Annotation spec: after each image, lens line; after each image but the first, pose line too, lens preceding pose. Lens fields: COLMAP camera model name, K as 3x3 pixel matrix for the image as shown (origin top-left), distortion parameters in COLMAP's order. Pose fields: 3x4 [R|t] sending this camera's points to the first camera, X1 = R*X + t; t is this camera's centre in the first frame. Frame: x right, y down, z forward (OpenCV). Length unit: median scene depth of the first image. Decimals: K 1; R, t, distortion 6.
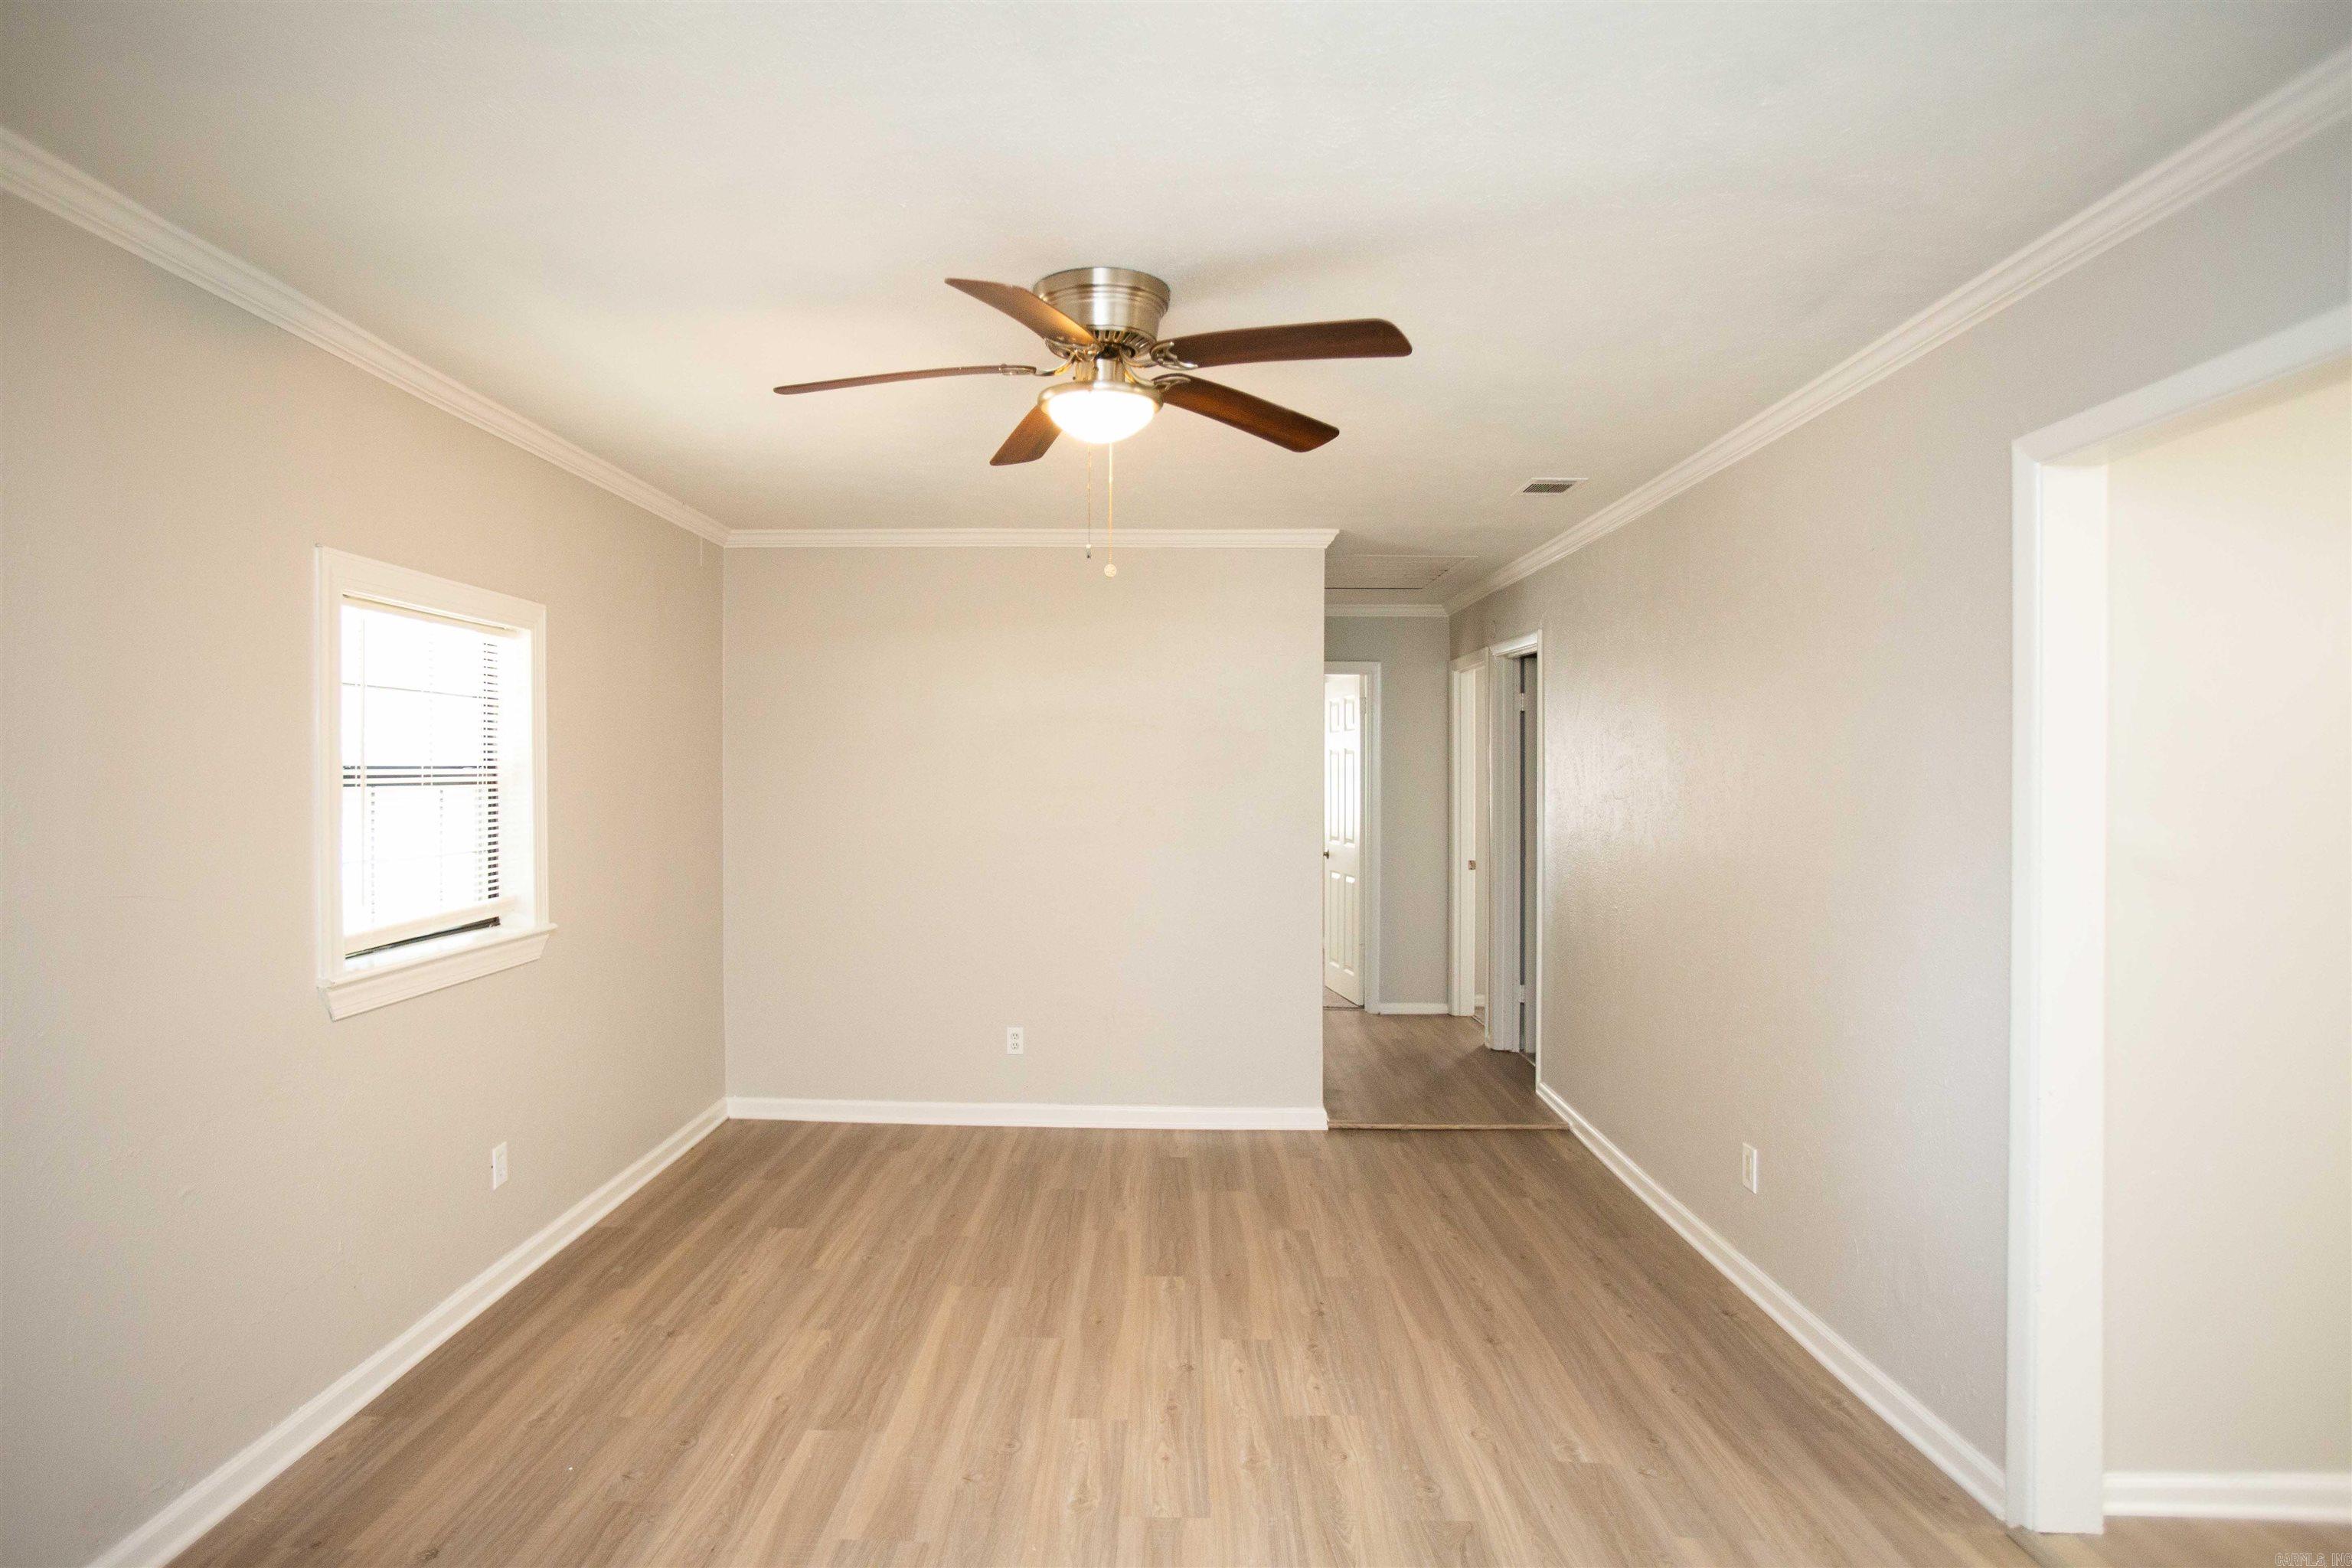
lens RADIAL K [[1291.2, 0, 1136.5], [0, 1291.2, 785.8], [0, 0, 1]] dist [-0.069198, 0.050069]
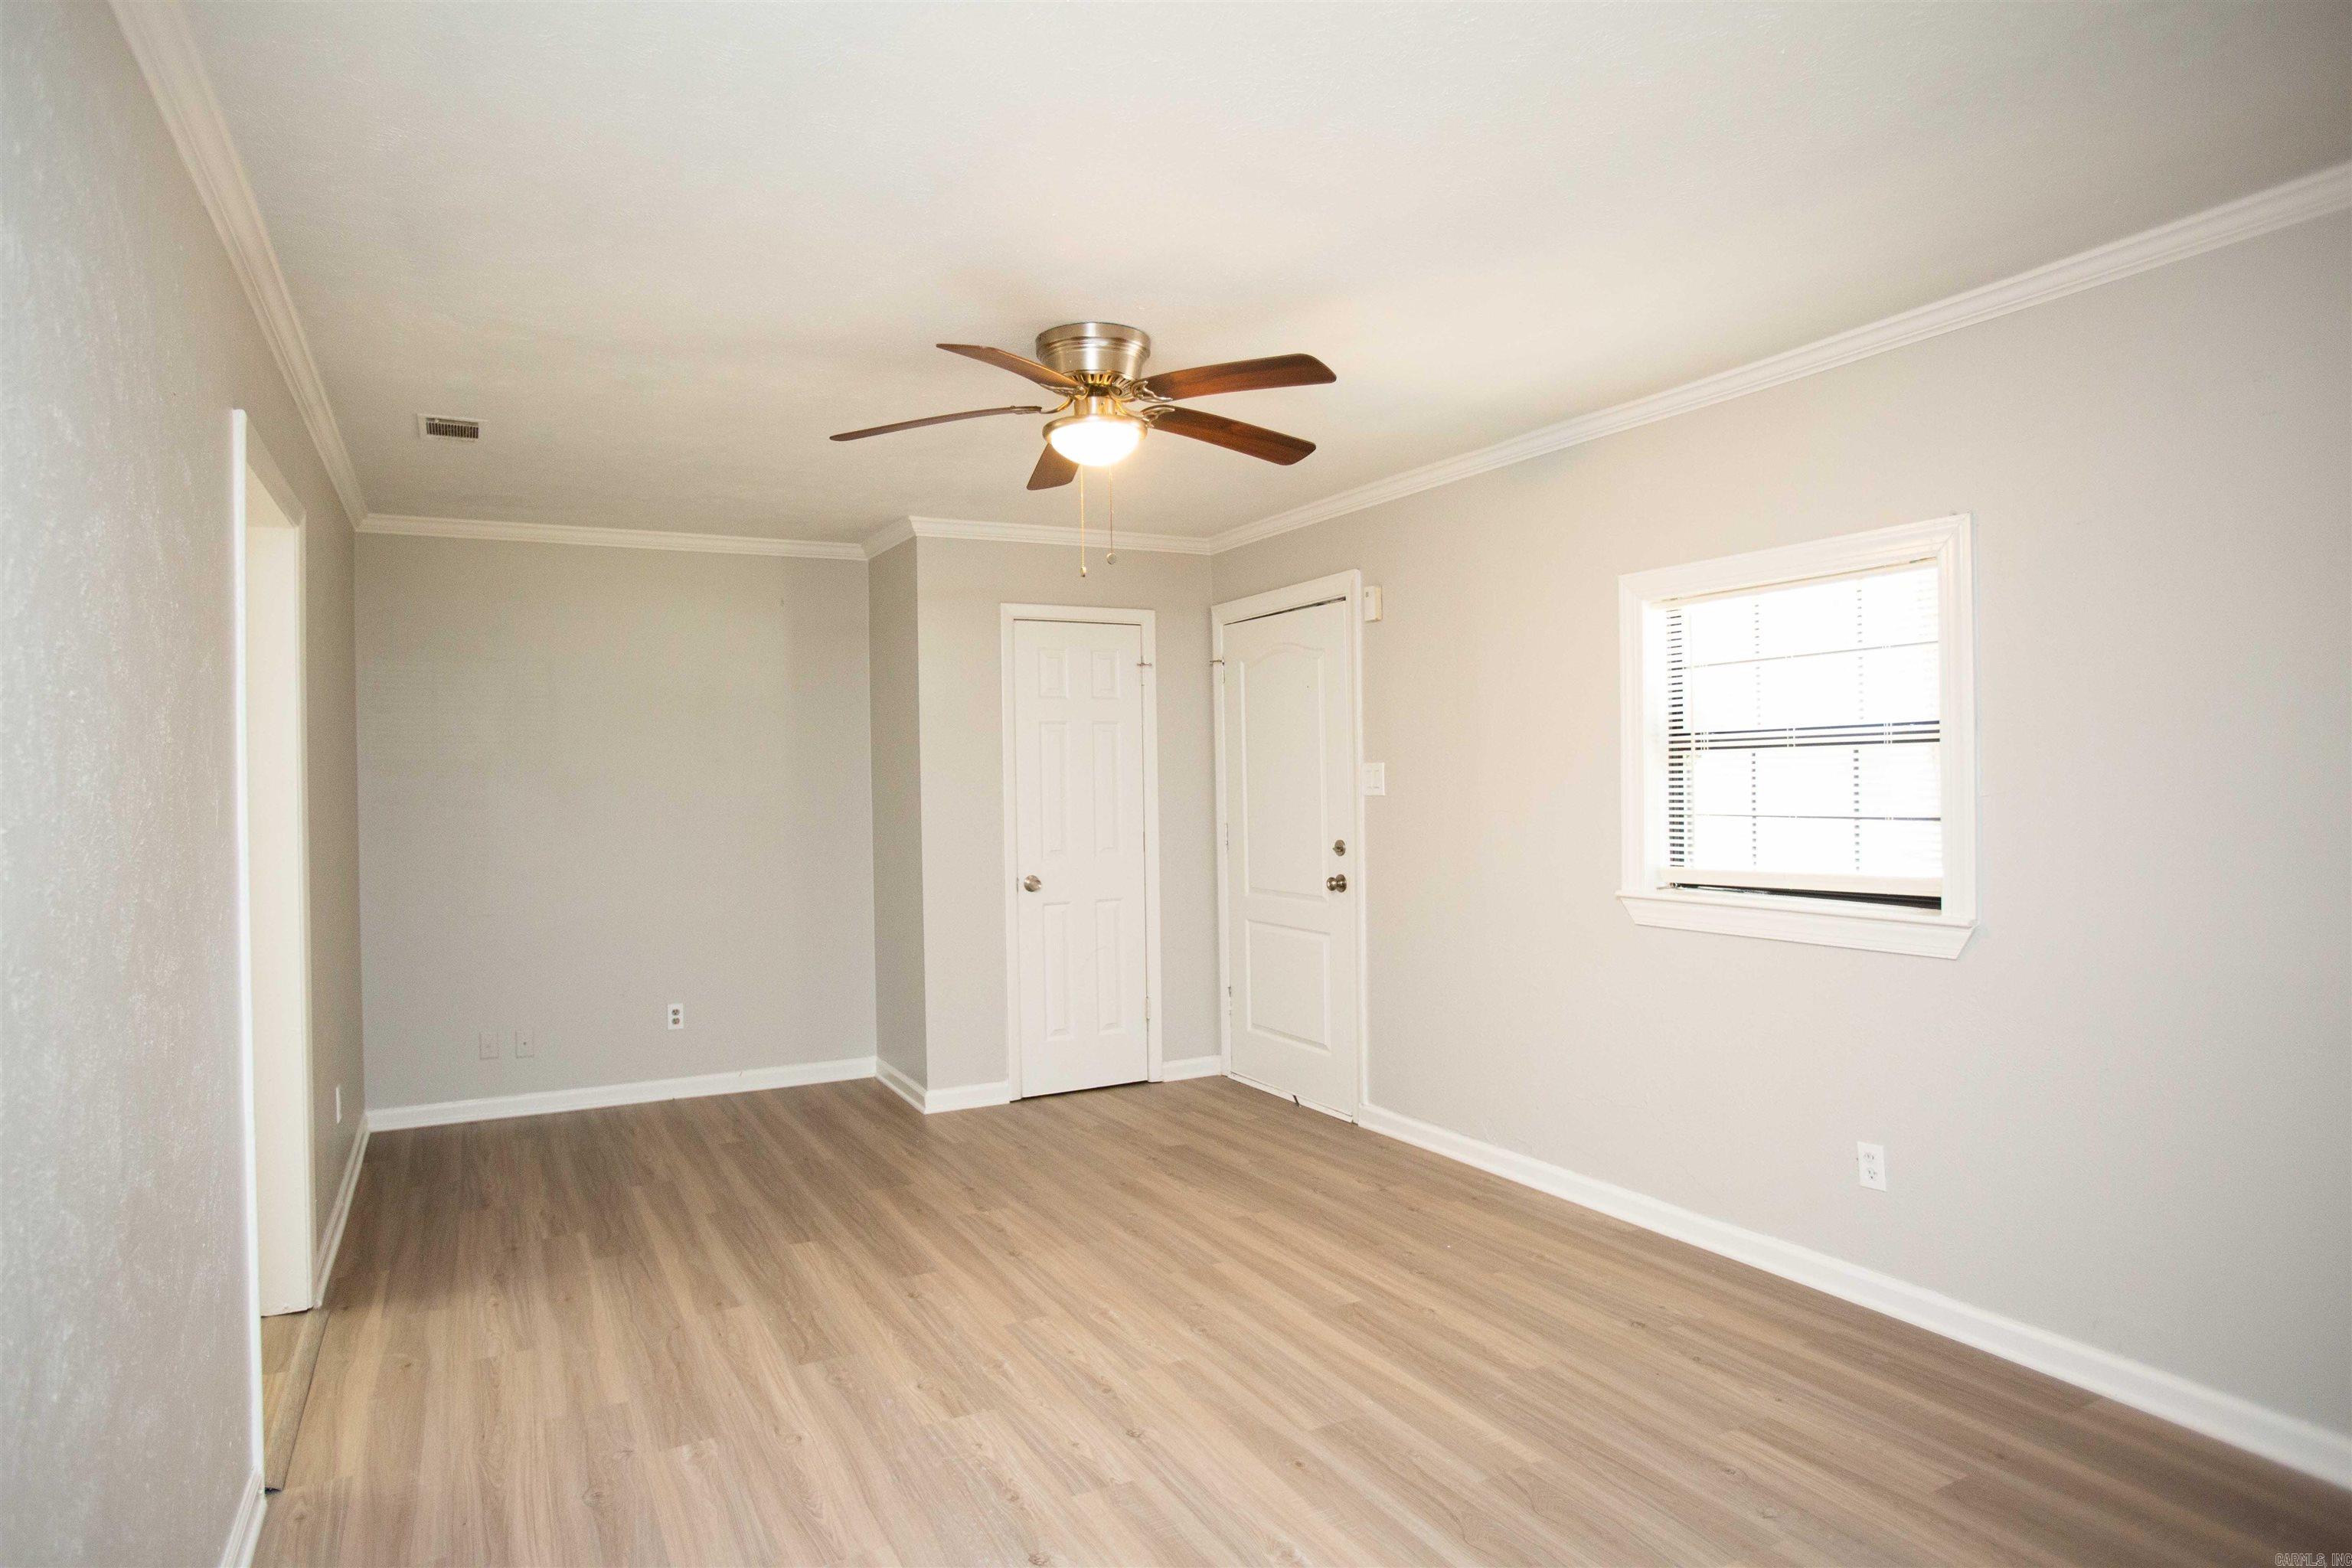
lens RADIAL K [[1291.2, 0, 1136.5], [0, 1291.2, 785.8], [0, 0, 1]] dist [-0.069198, 0.050069]
pose [[-0.870438, 0.017991, -0.491950, 0.483976], [0.010948, 0.999792, 0.017192, 0.007248], [0.492157, 0.009579, -0.870454, 1.868119]]
